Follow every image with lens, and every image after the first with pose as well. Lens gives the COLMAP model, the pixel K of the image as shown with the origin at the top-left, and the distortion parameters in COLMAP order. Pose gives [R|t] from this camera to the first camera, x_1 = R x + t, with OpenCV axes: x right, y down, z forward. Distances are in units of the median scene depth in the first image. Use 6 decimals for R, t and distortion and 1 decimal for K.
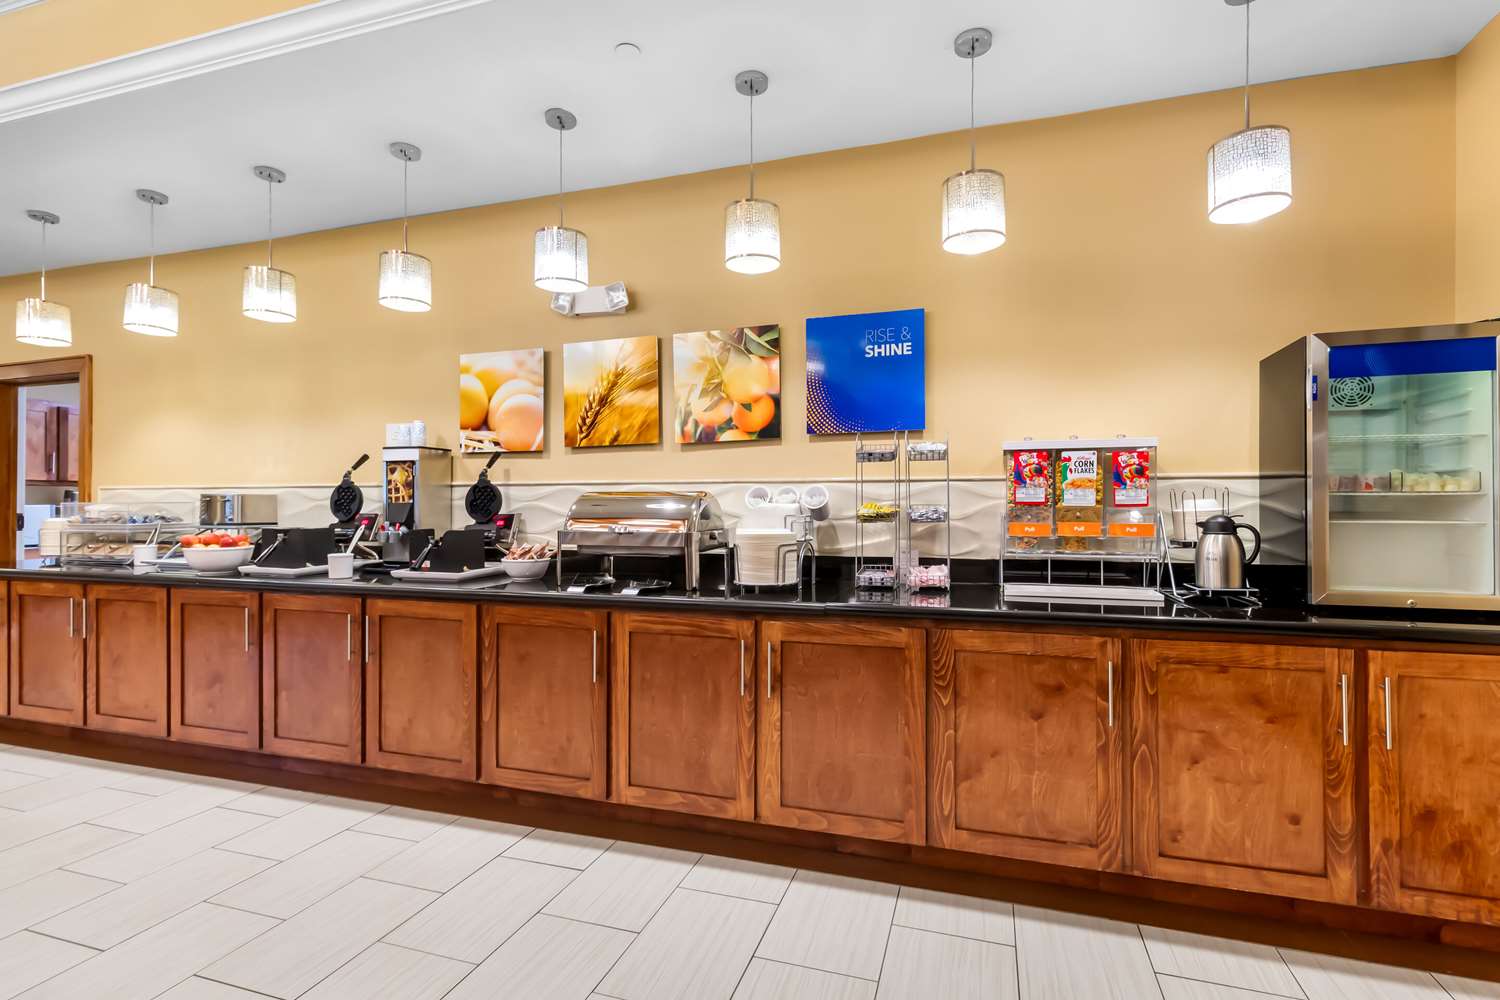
lens RADIAL K [[700.0, 0, 760.5], [0, 700.0, 498.7], [0, 0, 1]] dist [-0.000708, 0.001077]
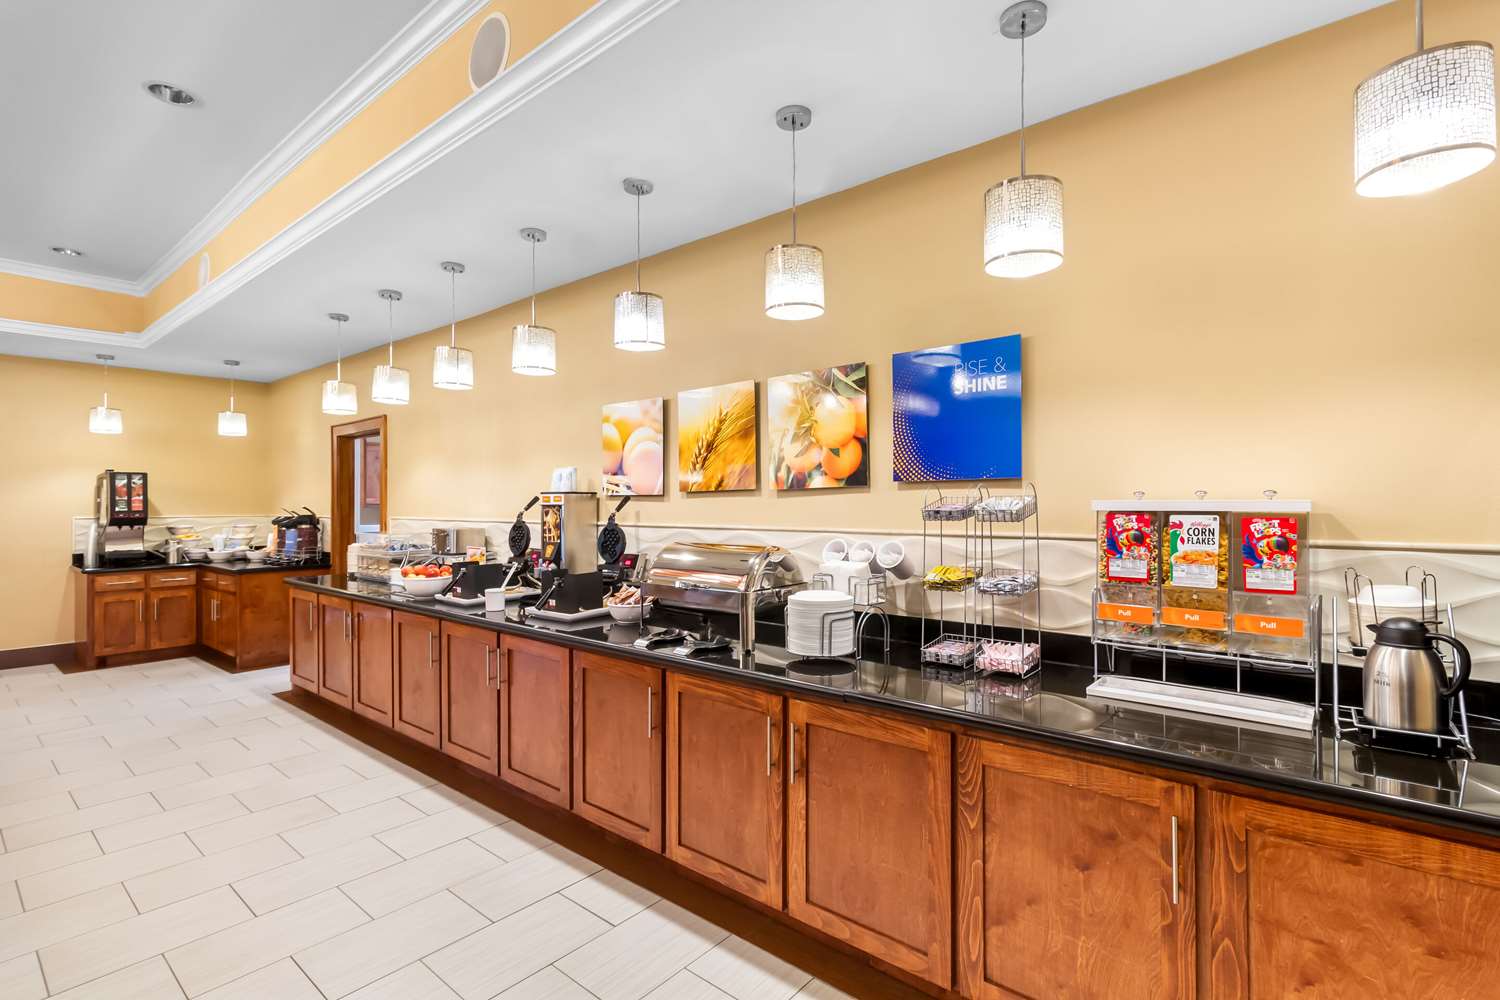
lens RADIAL K [[700.0, 0, 760.5], [0, 700.0, 498.7], [0, 0, 1]] dist [-0.000708, 0.001077]
pose [[0.925955, -0.003158, -0.377621, 0.301753], [0.004000, 0.999991, 0.001445, -0.087354], [0.377613, -0.002849, 0.925959, 0.116928]]
